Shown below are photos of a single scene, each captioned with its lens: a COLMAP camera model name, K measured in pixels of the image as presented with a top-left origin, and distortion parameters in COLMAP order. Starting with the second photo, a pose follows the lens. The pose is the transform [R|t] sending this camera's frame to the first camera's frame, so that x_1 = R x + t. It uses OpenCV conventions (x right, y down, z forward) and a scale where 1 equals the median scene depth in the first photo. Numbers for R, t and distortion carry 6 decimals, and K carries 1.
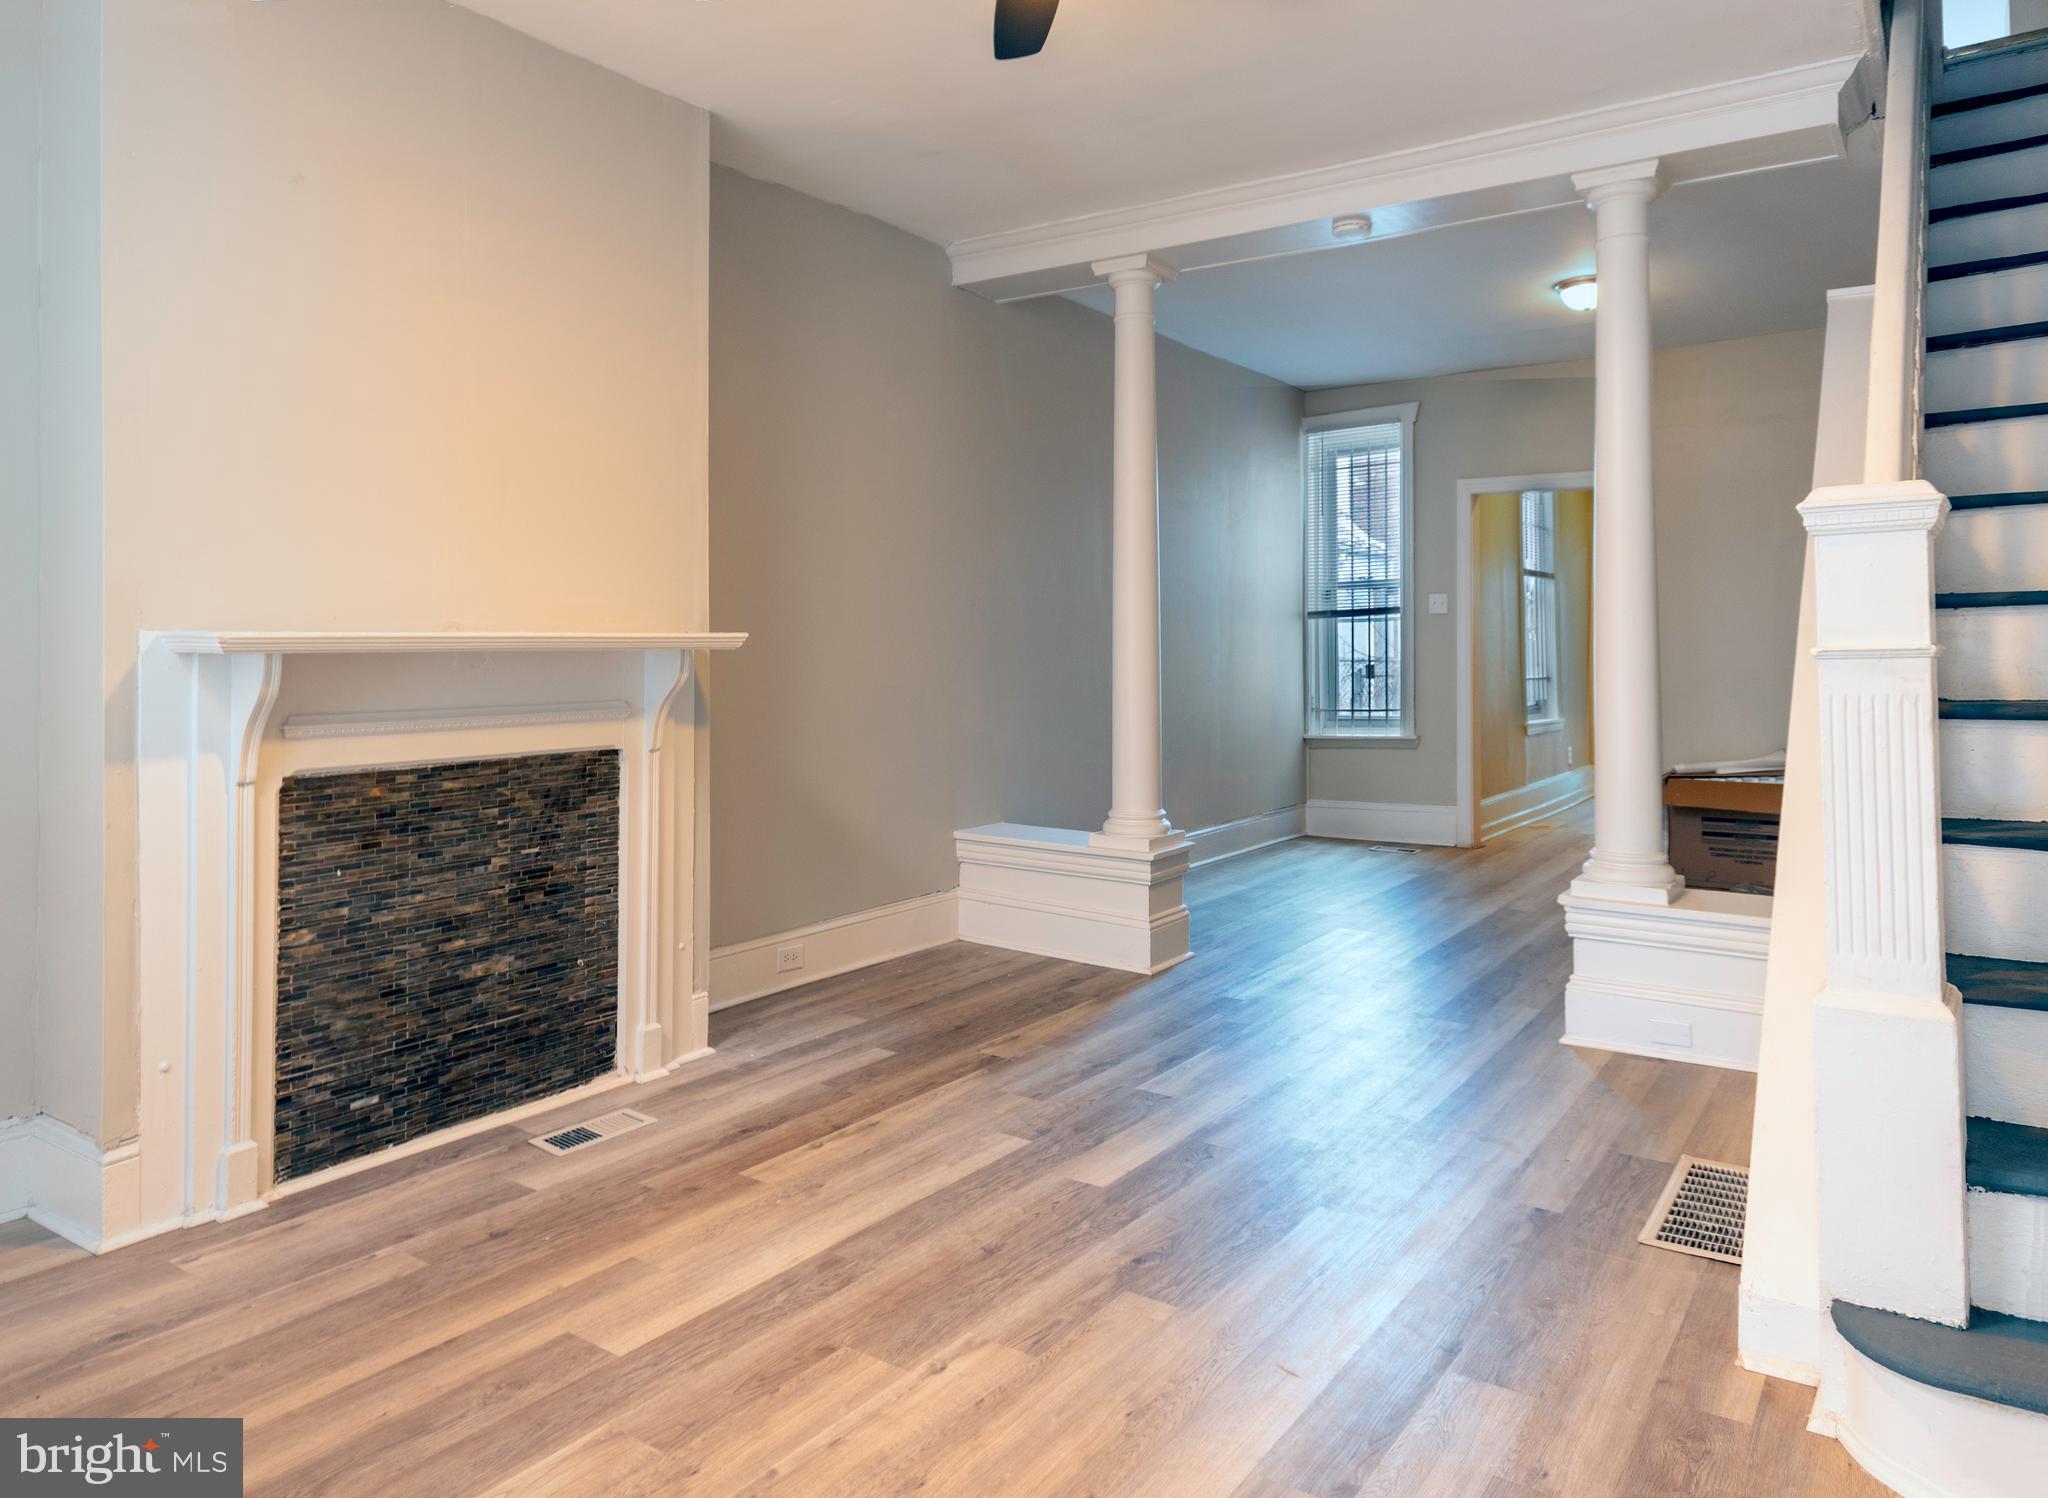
lens RADIAL K [[1319.9, 0, 1020.2], [0, 1319.9, 729.9], [0, 0, 1]] dist [0.002191, 0.000963]
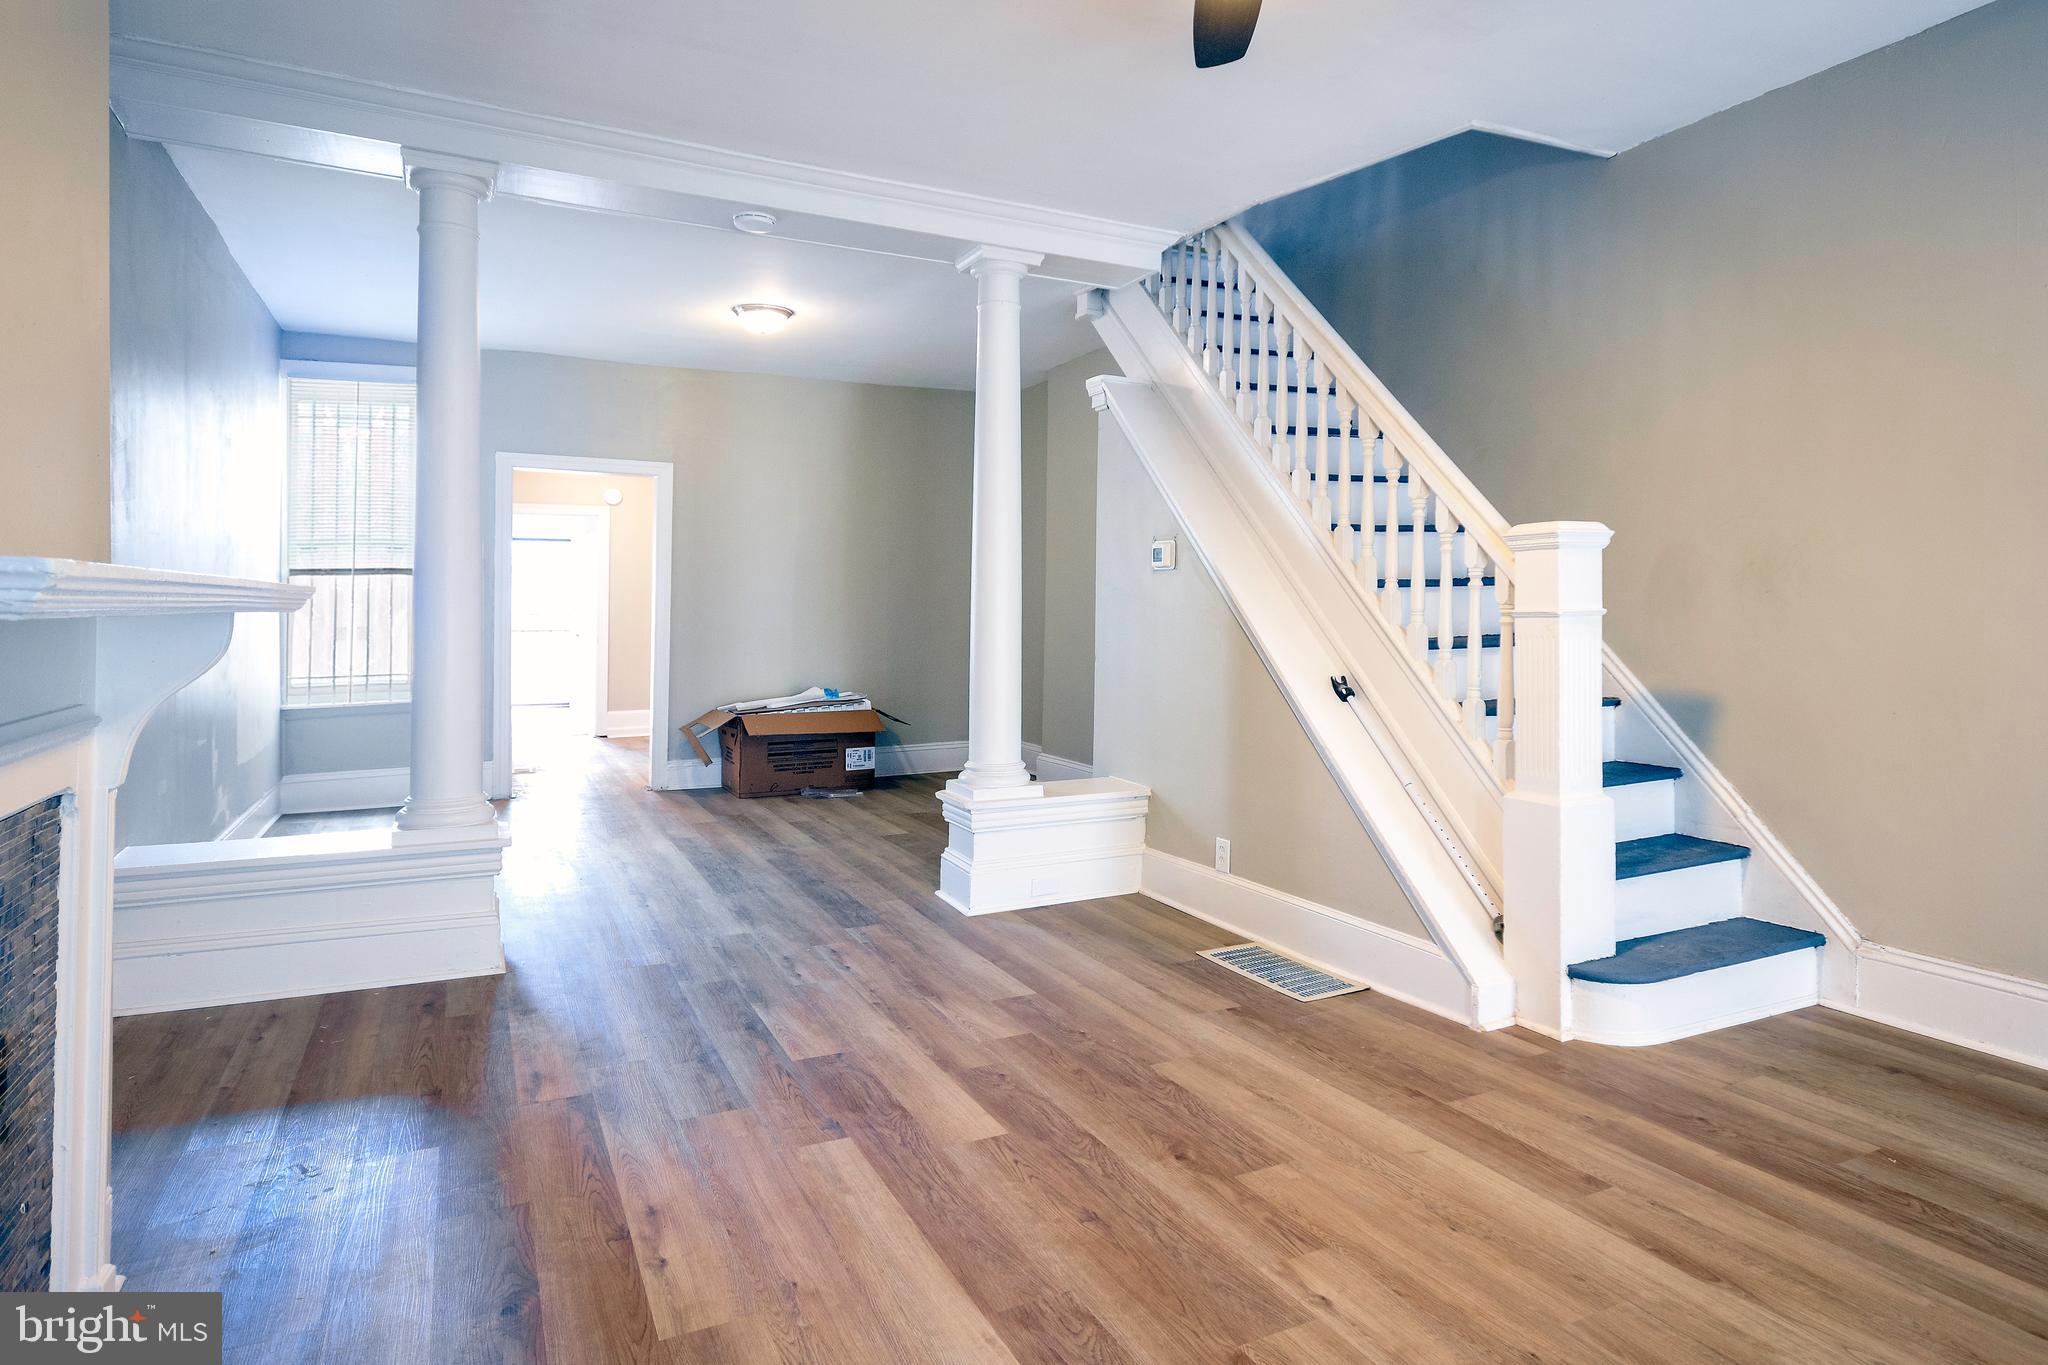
lens RADIAL K [[1100.2, 0, 1020.4], [0, 1100.2, 696.4], [0, 0, 1]] dist [0.003333, 0.000355]
pose [[0.479715, -0.062957, 0.875163, -0.724416], [0.050183, 0.997758, 0.044269, -0.034195], [-0.875988, 0.022682, 0.481799, 0.621738]]
